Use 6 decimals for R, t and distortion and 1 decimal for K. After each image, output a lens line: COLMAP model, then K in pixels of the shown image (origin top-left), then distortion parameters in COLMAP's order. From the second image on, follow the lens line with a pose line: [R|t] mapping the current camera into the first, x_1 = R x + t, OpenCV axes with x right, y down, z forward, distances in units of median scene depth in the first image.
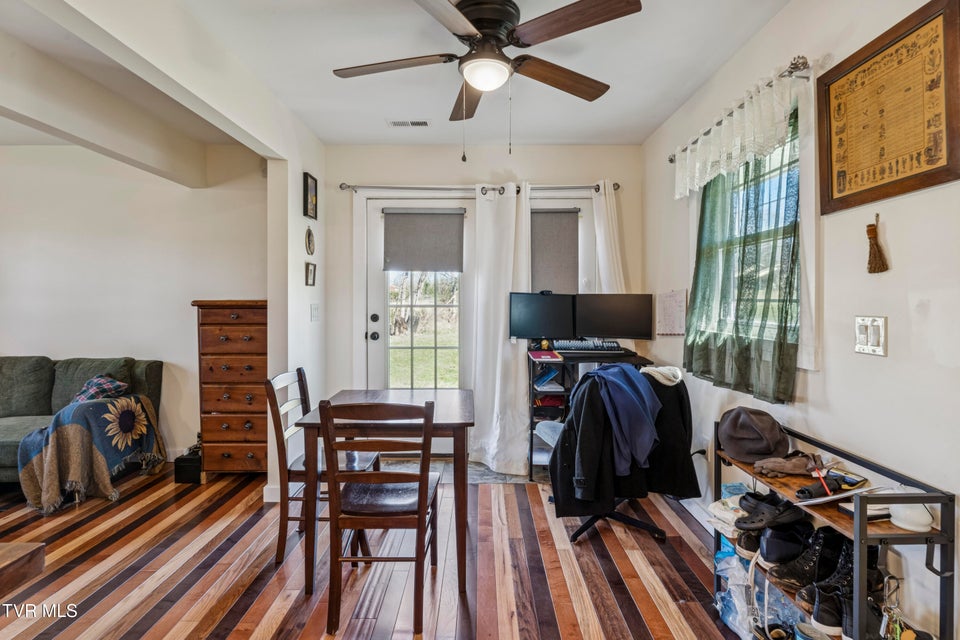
lens RADIAL K [[475.5, 0, 481.2], [0, 475.5, 304.9], [0, 0, 1]] dist [0.000157, 0.000061]
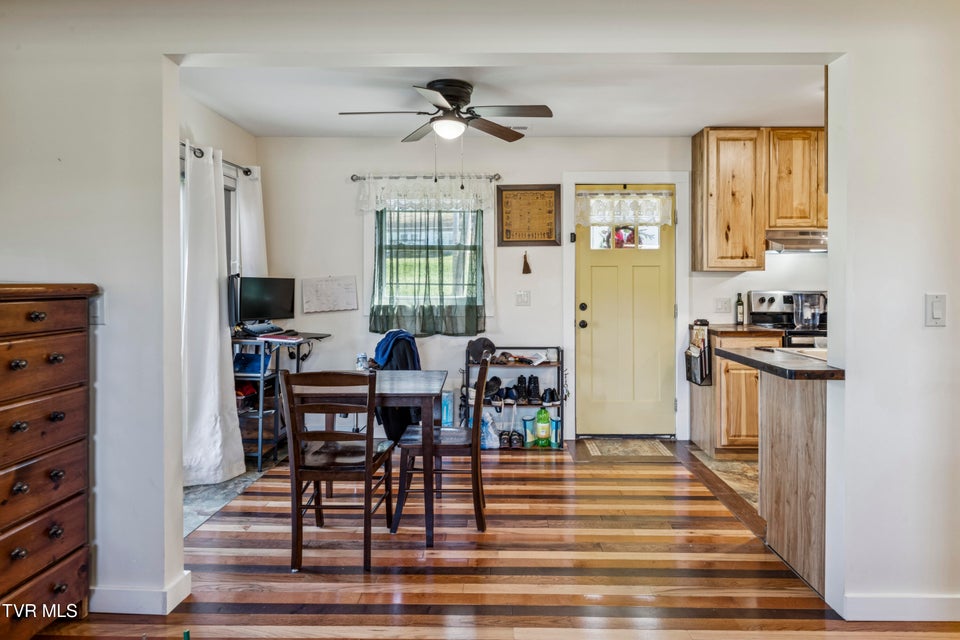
lens RADIAL K [[605.8, 0, 482.2], [0, 605.8, 289.0], [0, 0, 1]] dist [0.001063, 0.000138]
pose [[0.019167, -0.007675, 0.999787, -1.122621], [0.008058, 0.999939, 0.007522, -0.005048], [-0.999784, 0.007912, 0.019227, 0.531872]]
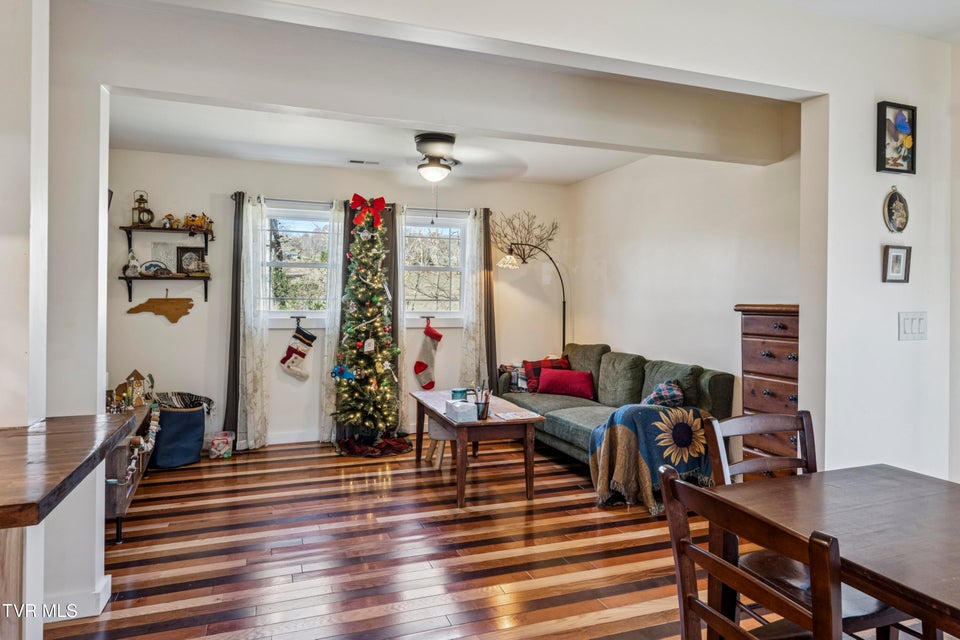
lens RADIAL K [[563.4, 0, 479.3], [0, 563.4, 297.3], [0, 0, 1]] dist [-0.000828, -0.000338]
pose [[0.353199, -0.001132, -0.935548, 0.141810], [-0.016982, 0.999827, -0.007620, -0.006618], [0.935394, 0.018579, 0.353119, 0.253817]]
